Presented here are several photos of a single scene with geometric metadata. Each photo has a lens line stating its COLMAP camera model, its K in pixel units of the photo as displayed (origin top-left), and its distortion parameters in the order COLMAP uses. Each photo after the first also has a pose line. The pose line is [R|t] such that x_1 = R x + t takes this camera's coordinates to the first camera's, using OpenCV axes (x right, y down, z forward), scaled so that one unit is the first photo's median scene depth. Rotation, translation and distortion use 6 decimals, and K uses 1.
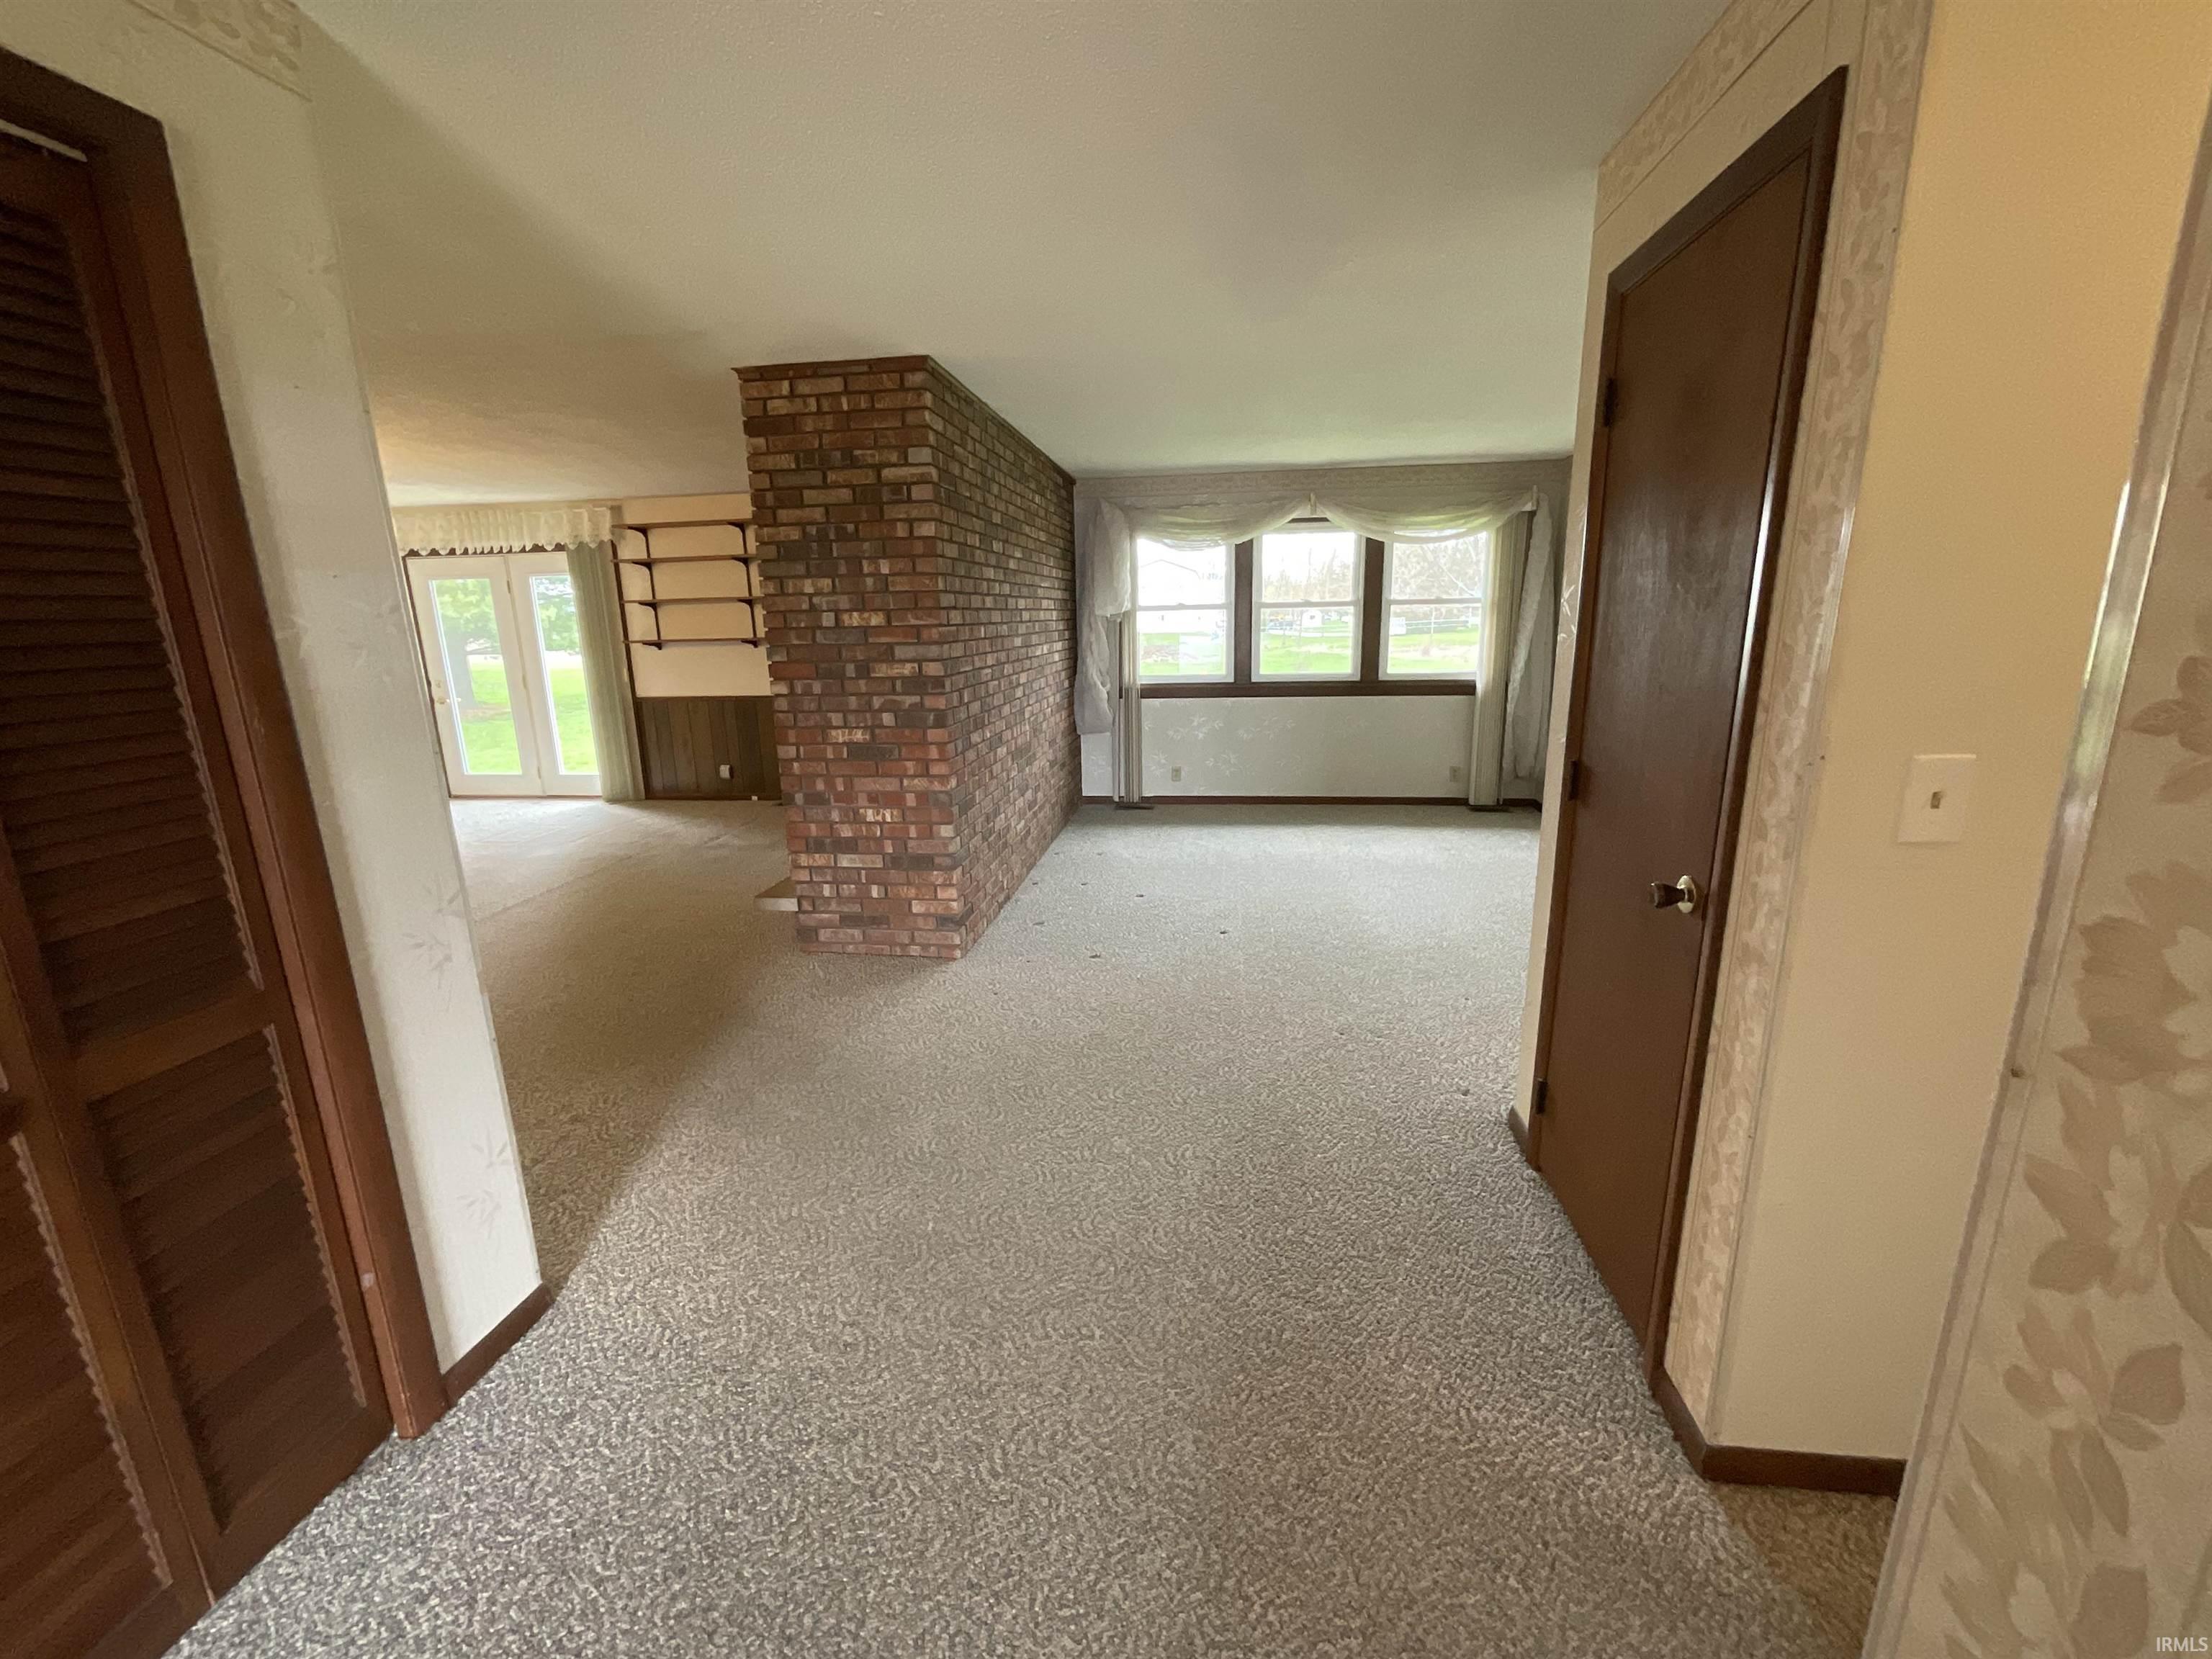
lens RADIAL K [[906.9, 0, 1111.1], [0, 906.9, 825.7], [0, 0, 1]] dist [0.001988, -0.000634]
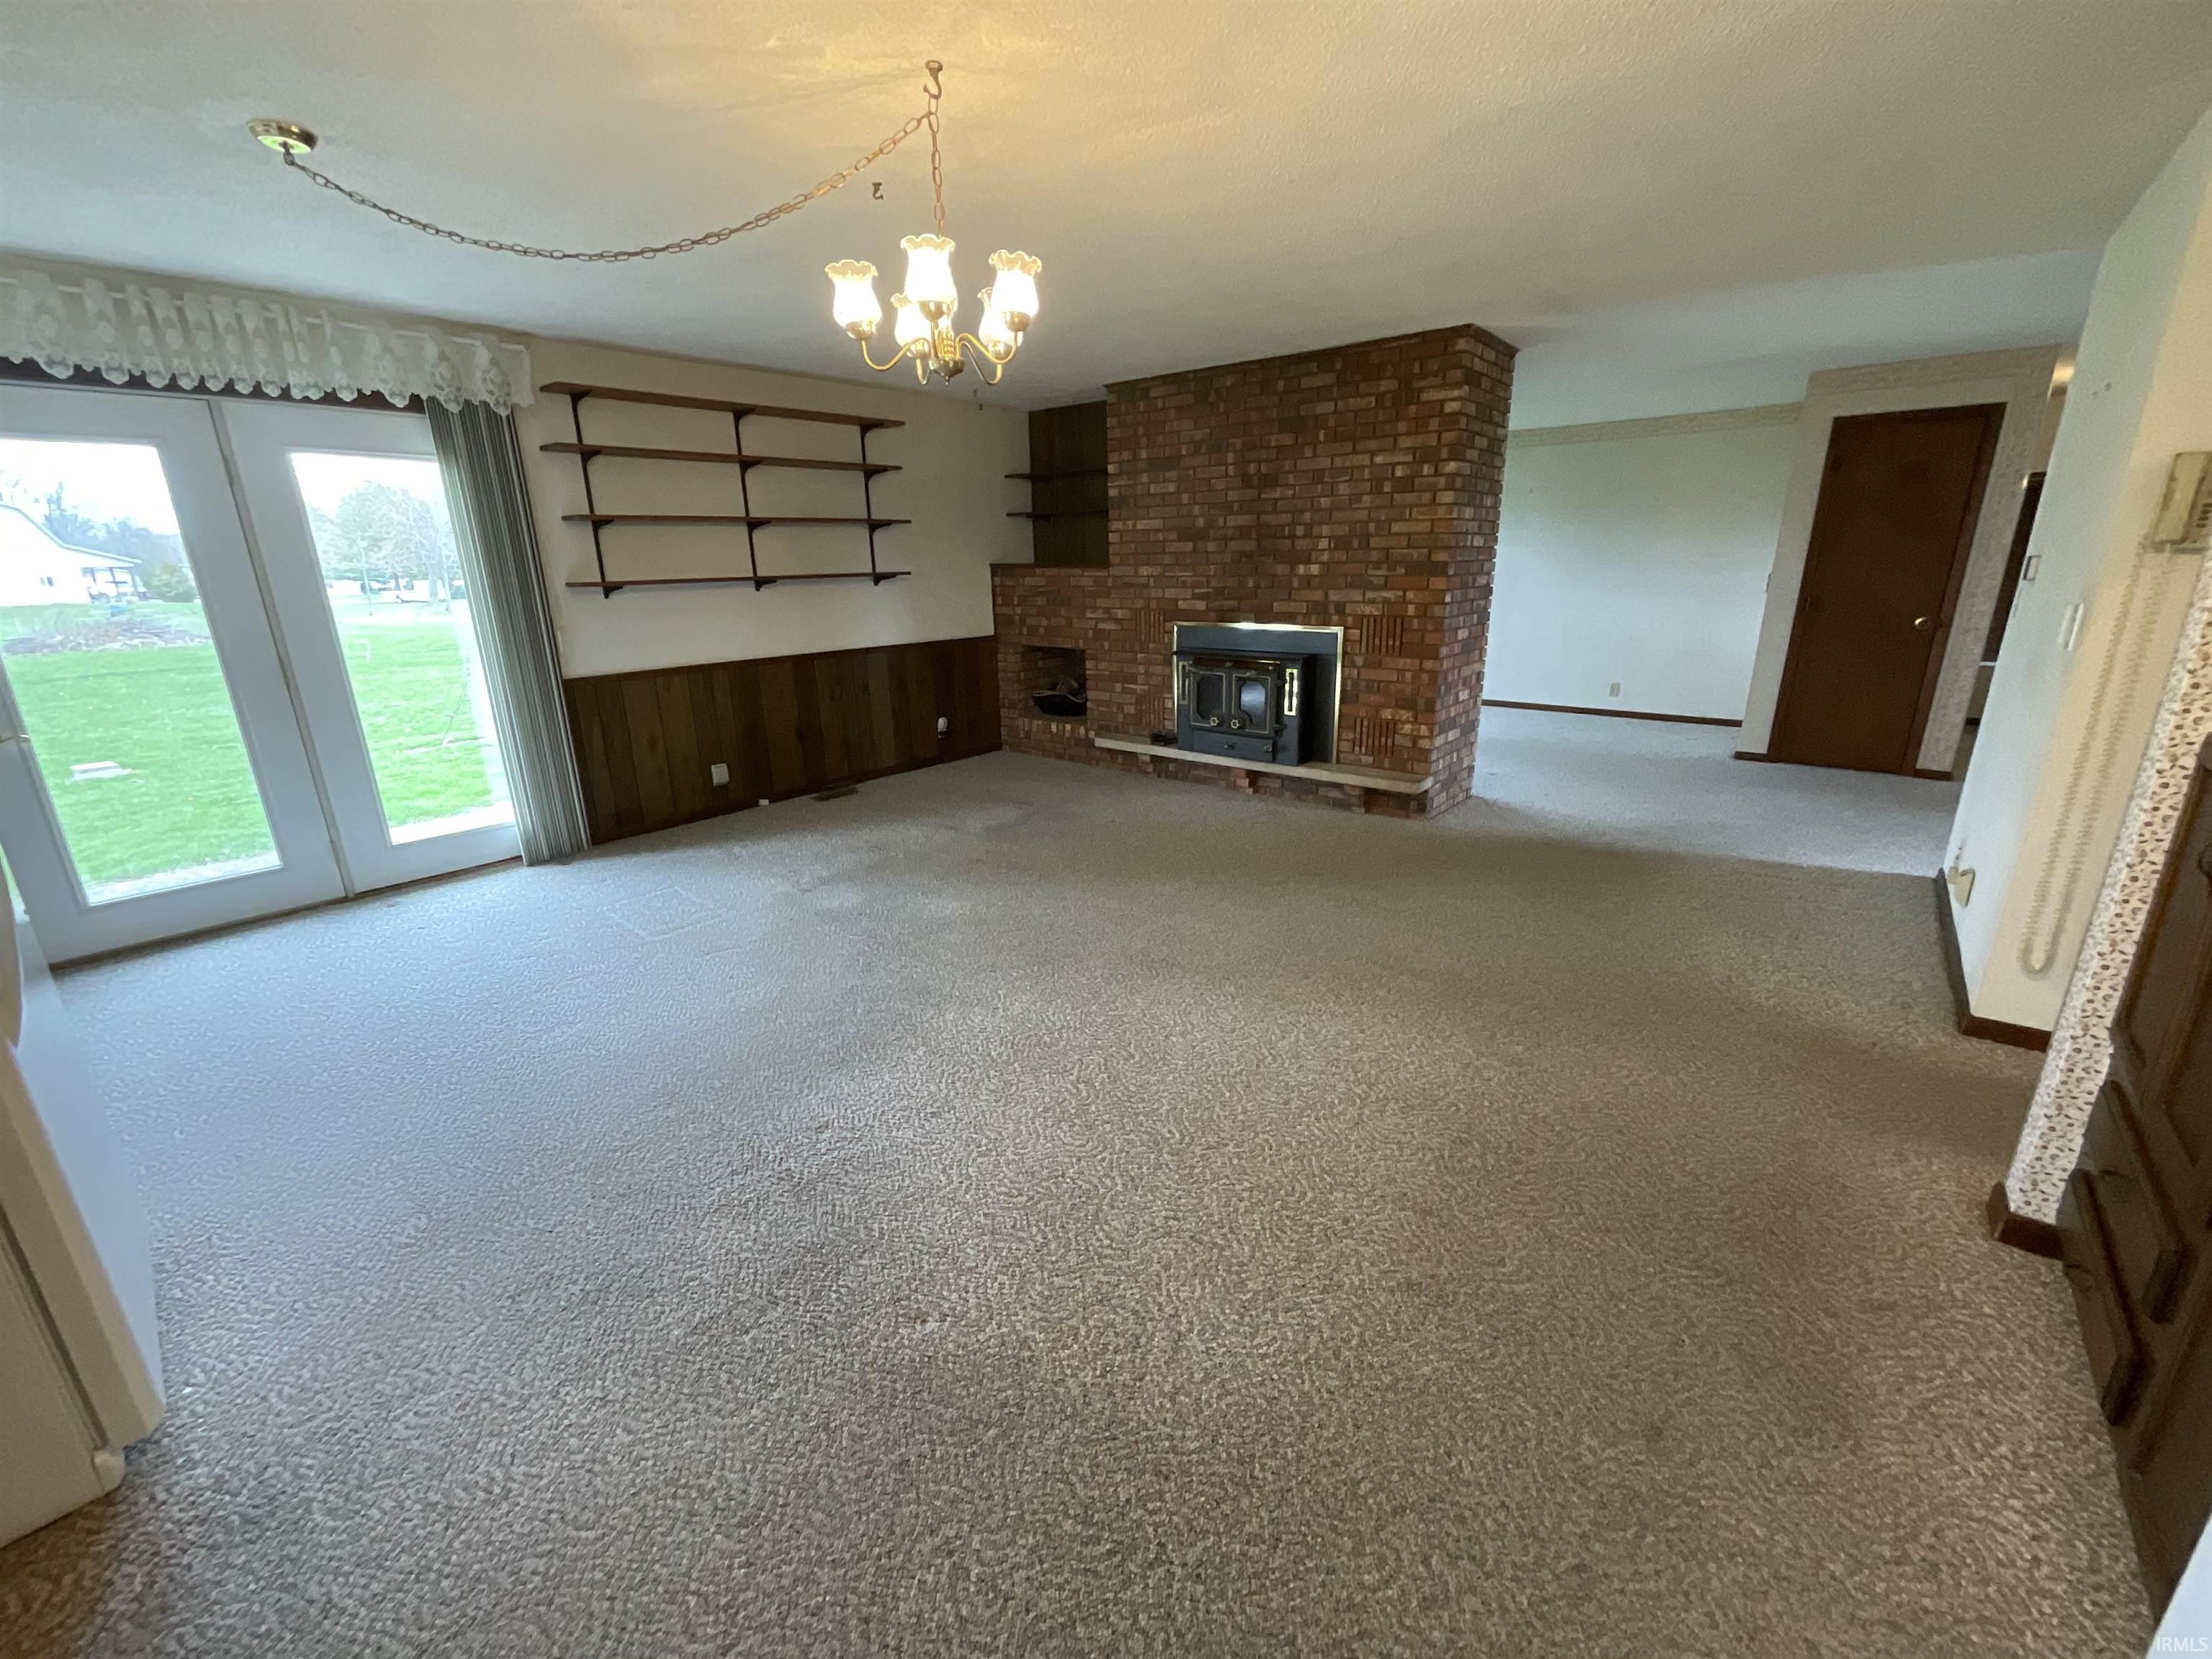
lens RADIAL K [[906.9, 0, 1104.0], [0, 906.9, 835.1], [0, 0, 1]] dist [0.001988, -0.000634]
pose [[0.550295, -0.231511, 0.802234, -0.860268], [0.194914, 0.969865, 0.146184, -0.060717], [-0.811902, 0.075922, 0.578836, 0.380859]]
